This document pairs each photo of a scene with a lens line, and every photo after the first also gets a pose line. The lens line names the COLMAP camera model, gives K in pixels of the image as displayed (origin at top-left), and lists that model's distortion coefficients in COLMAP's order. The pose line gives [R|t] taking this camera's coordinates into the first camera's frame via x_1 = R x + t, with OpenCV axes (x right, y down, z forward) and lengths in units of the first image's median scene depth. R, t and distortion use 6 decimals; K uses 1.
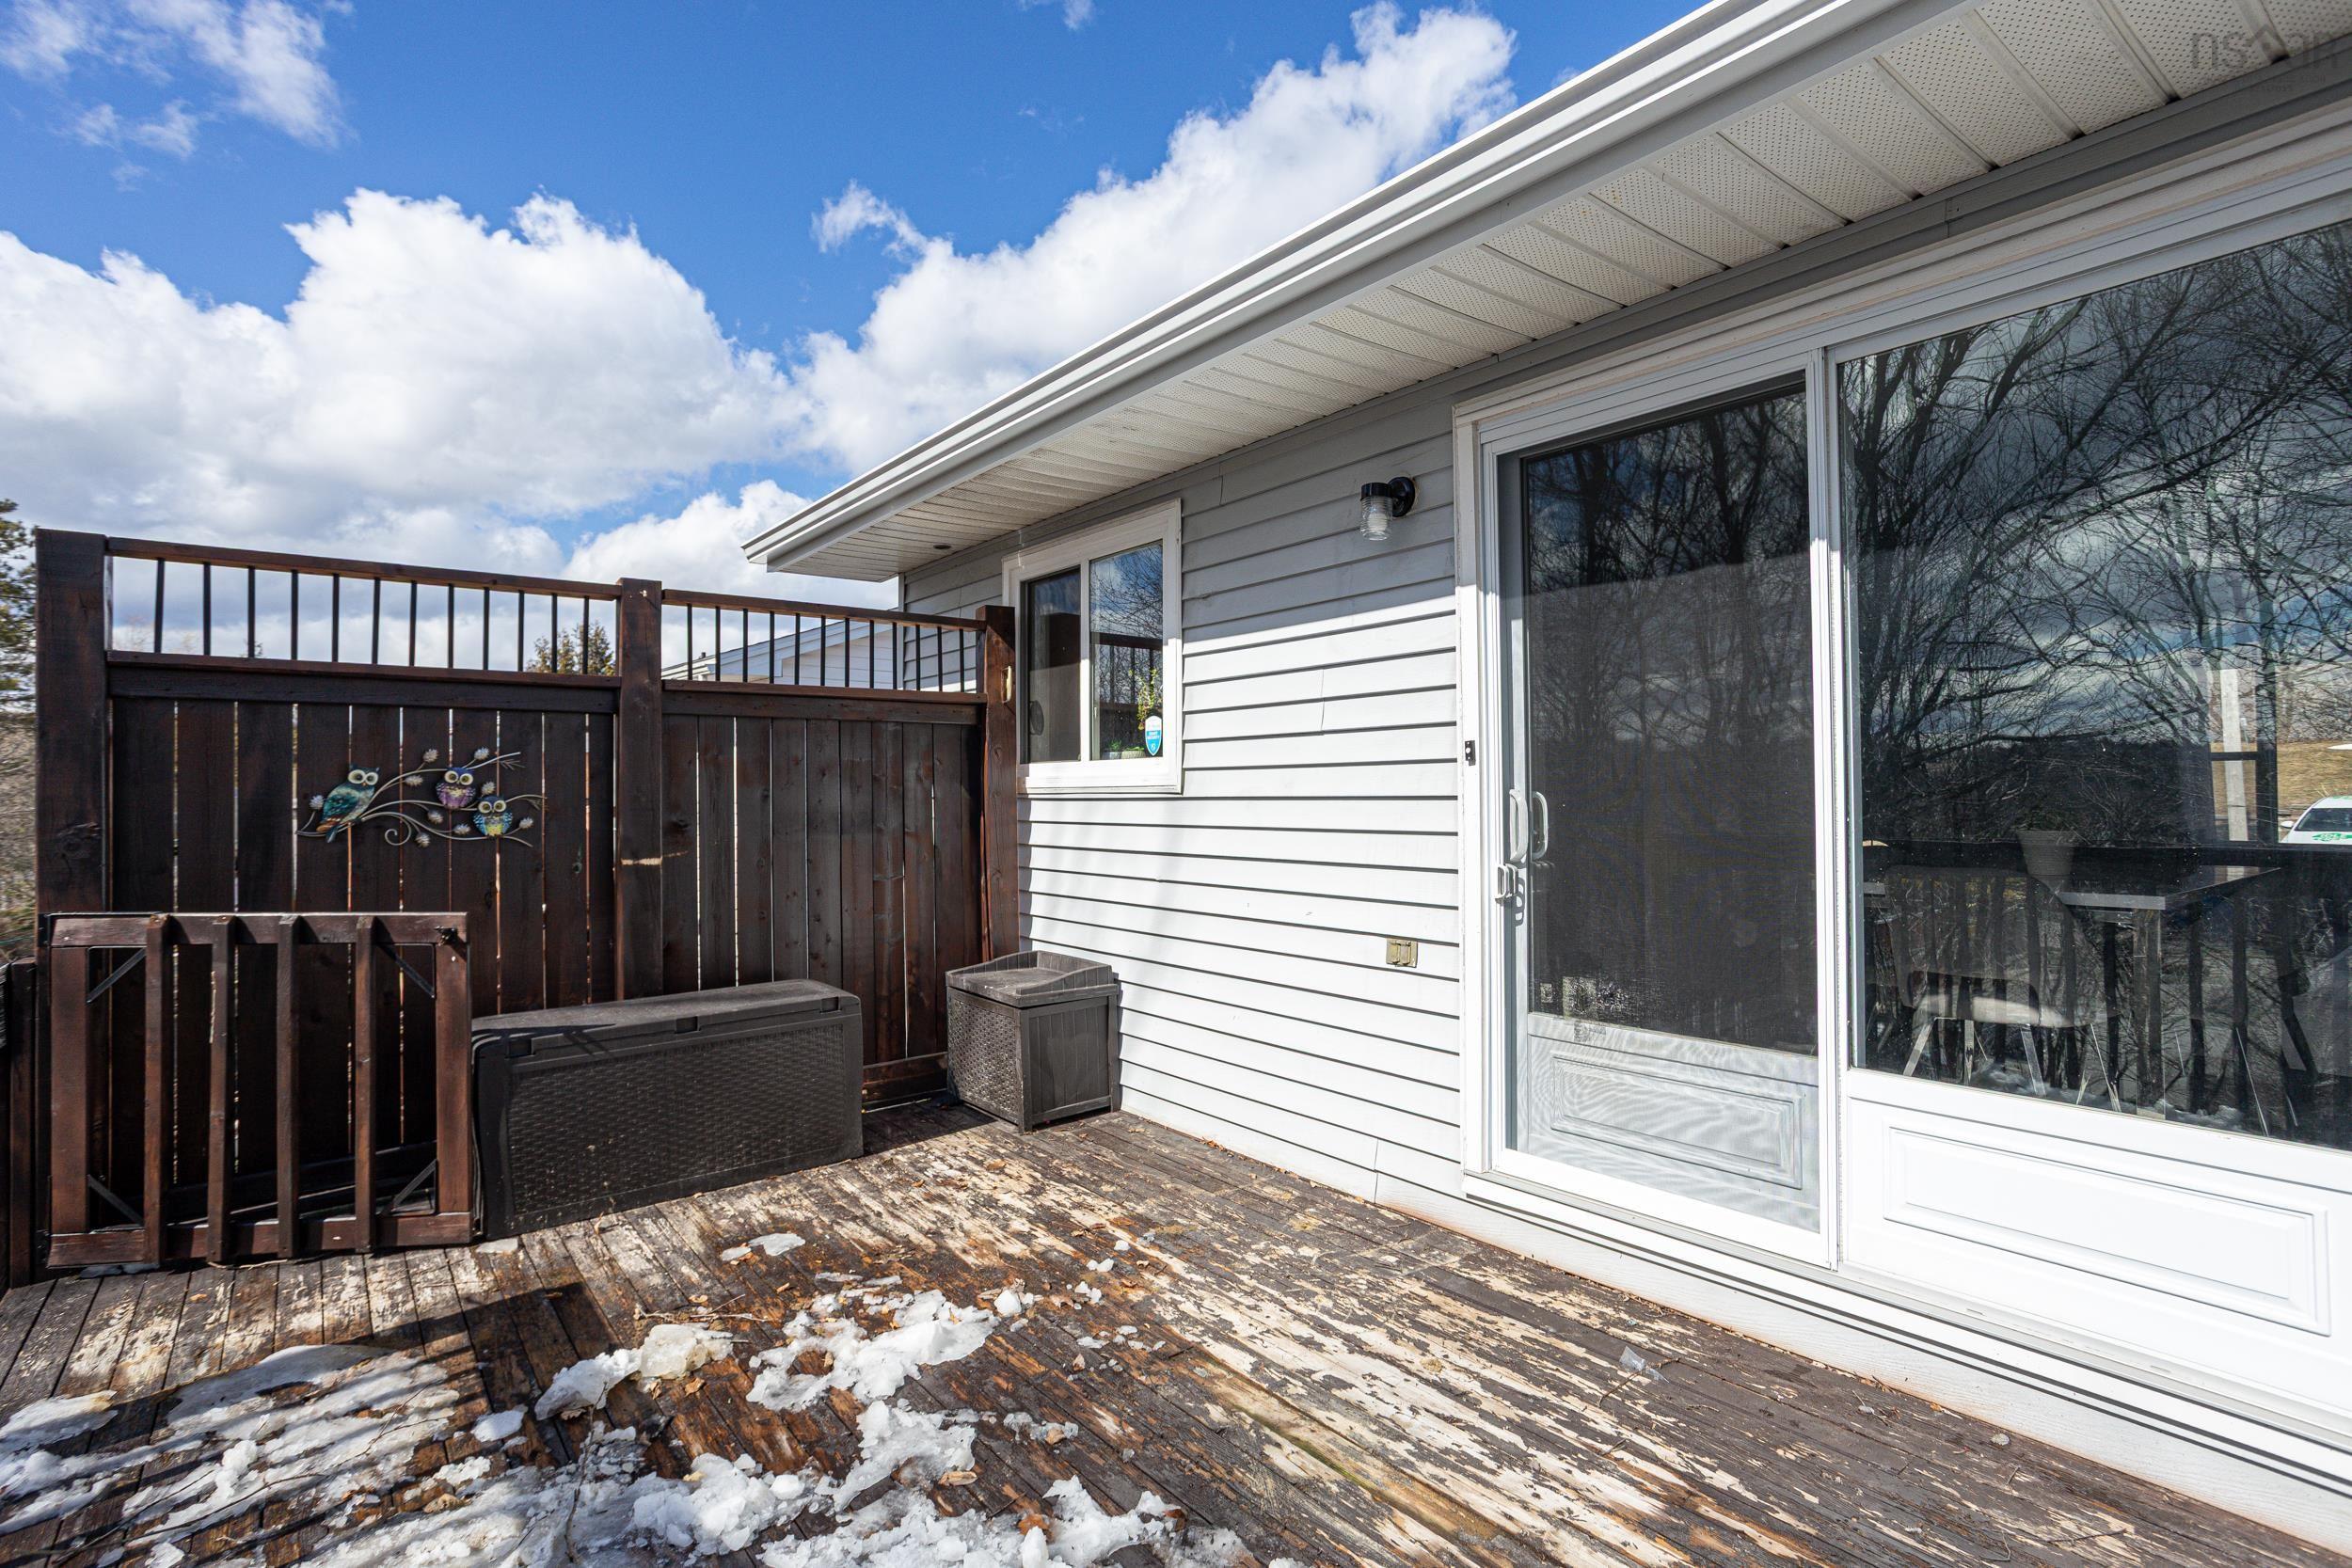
lens RADIAL K [[1132.5, 0, 1181.2], [0, 1132.5, 788.4], [0, 0, 1]] dist [-0.059108, 0.034220]
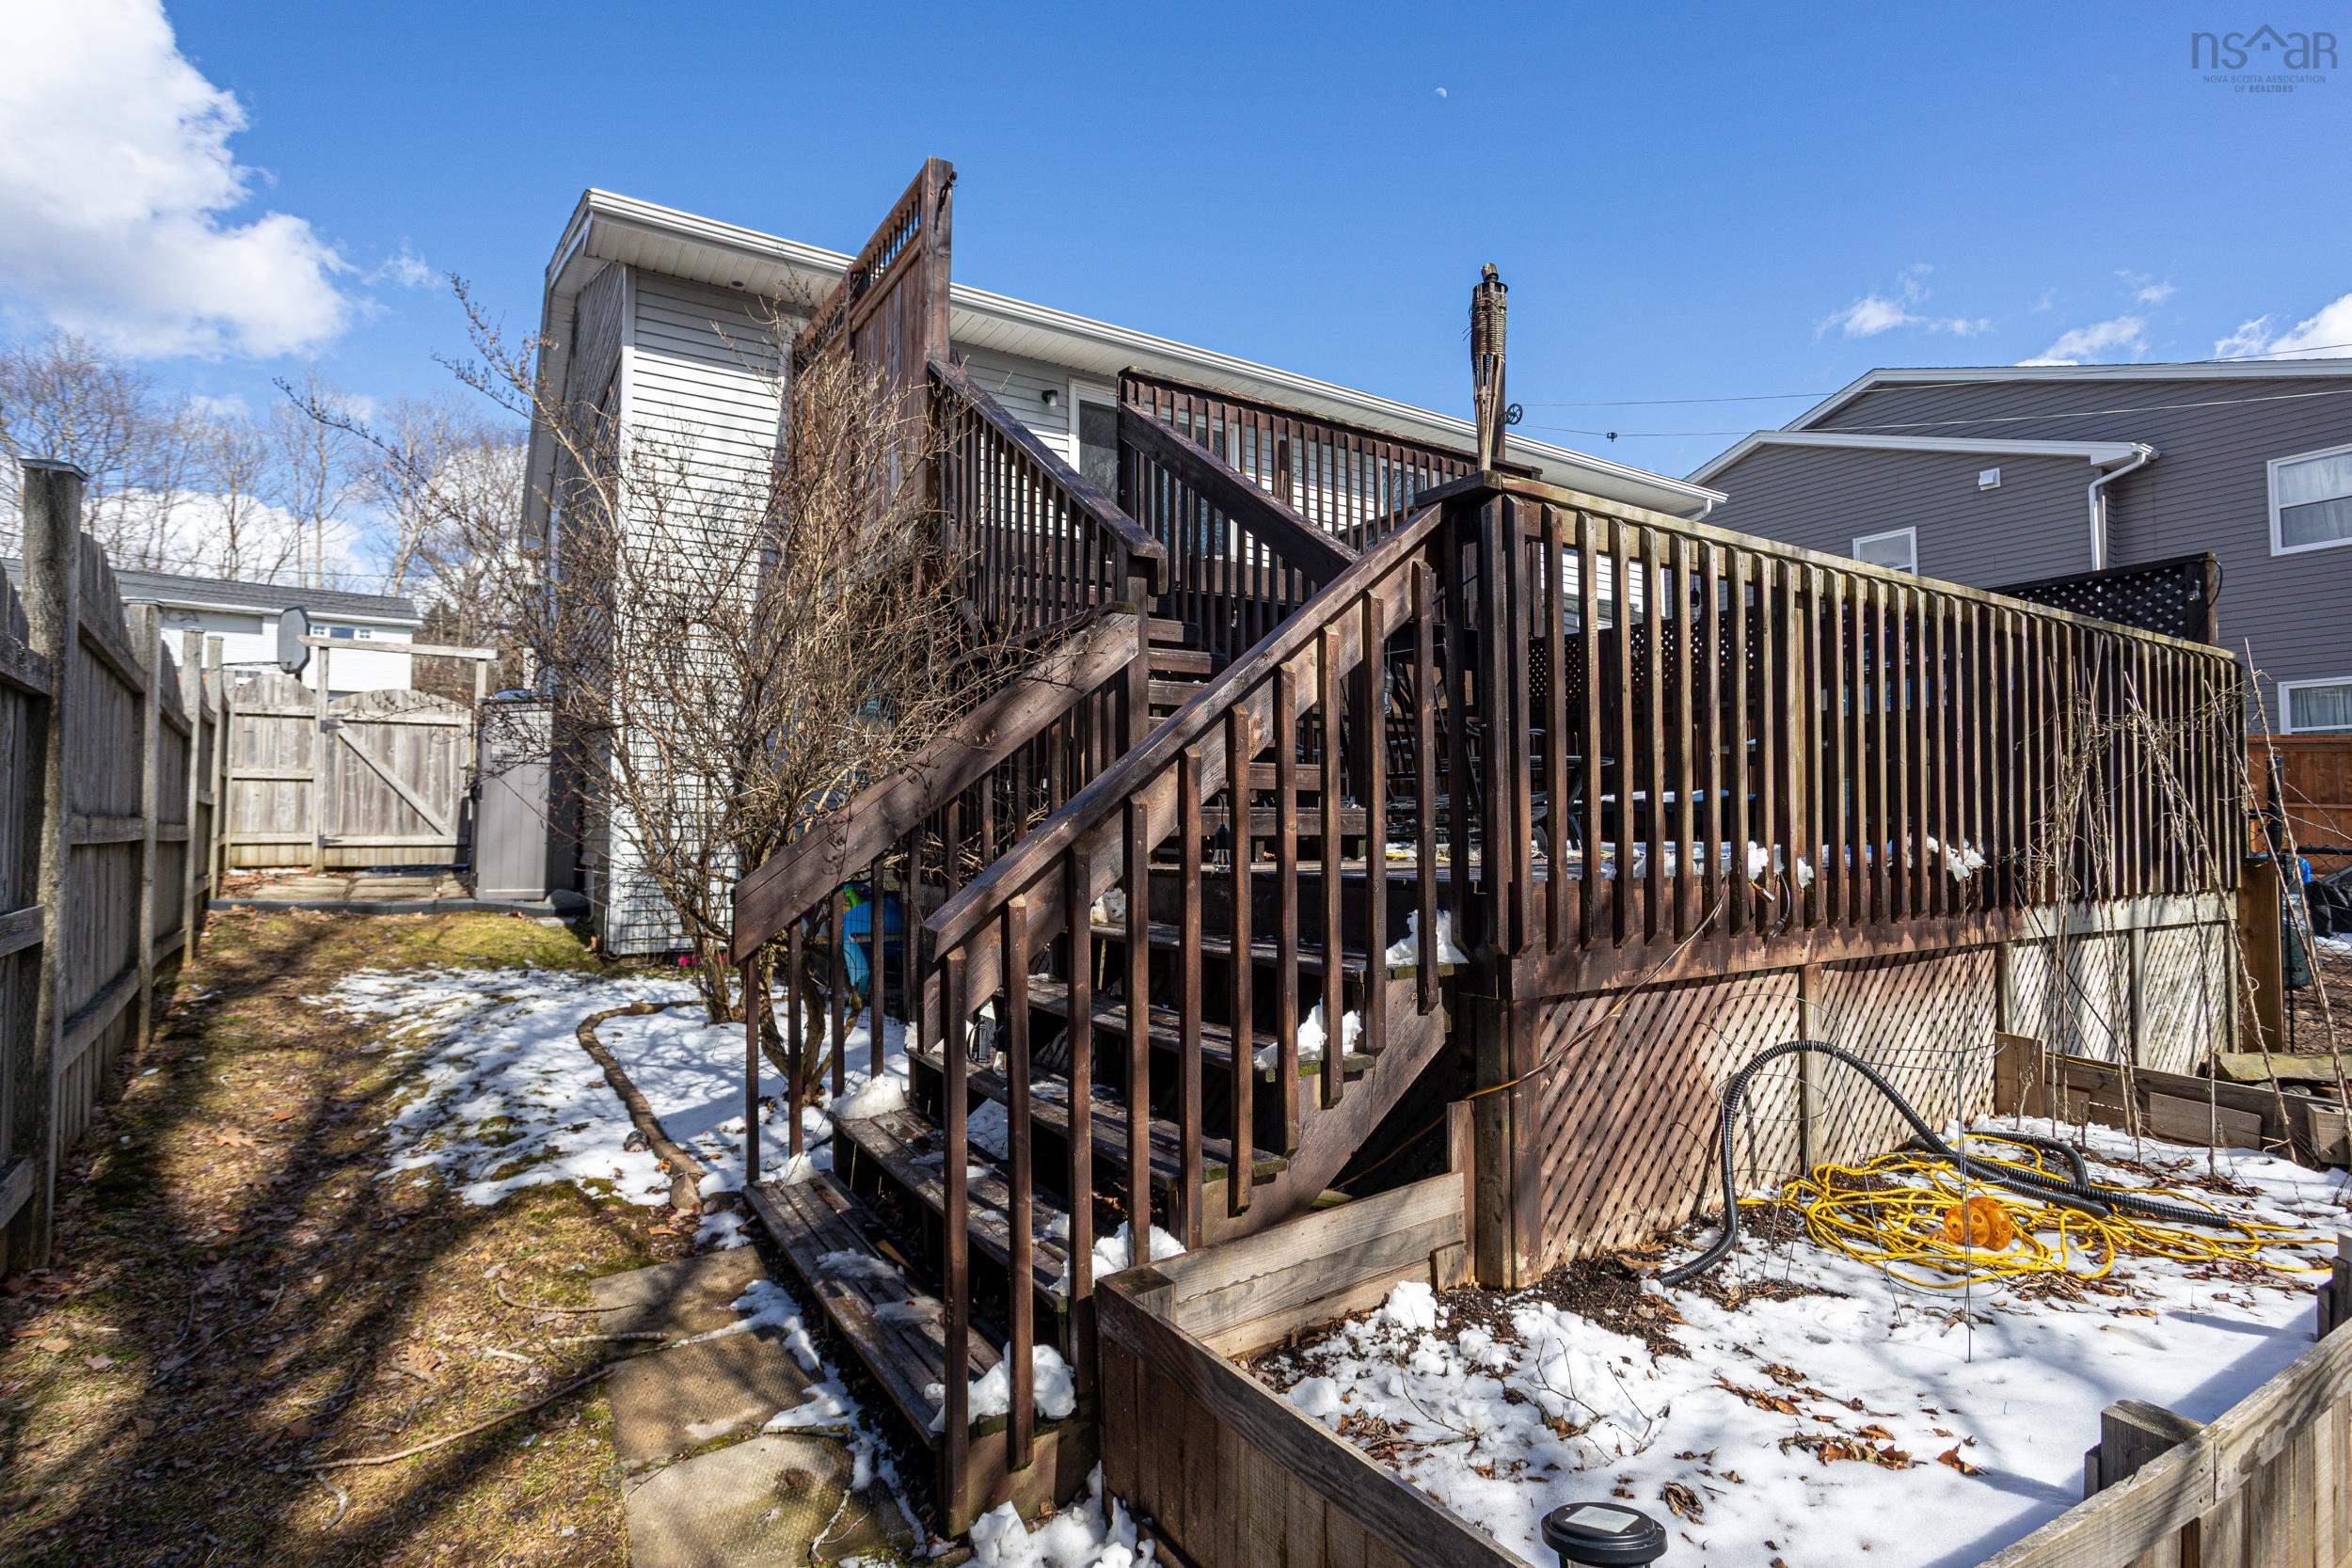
lens RADIAL K [[1132.5, 0, 1181.2], [0, 1132.5, 788.4], [0, 0, 1]] dist [-0.059108, 0.034220]
pose [[0.102411, 0.047672, 0.993599, -2.967288], [-0.000469, 0.998853, -0.047876, 1.018433], [-0.994742, 0.004437, 0.102316, 0.374832]]
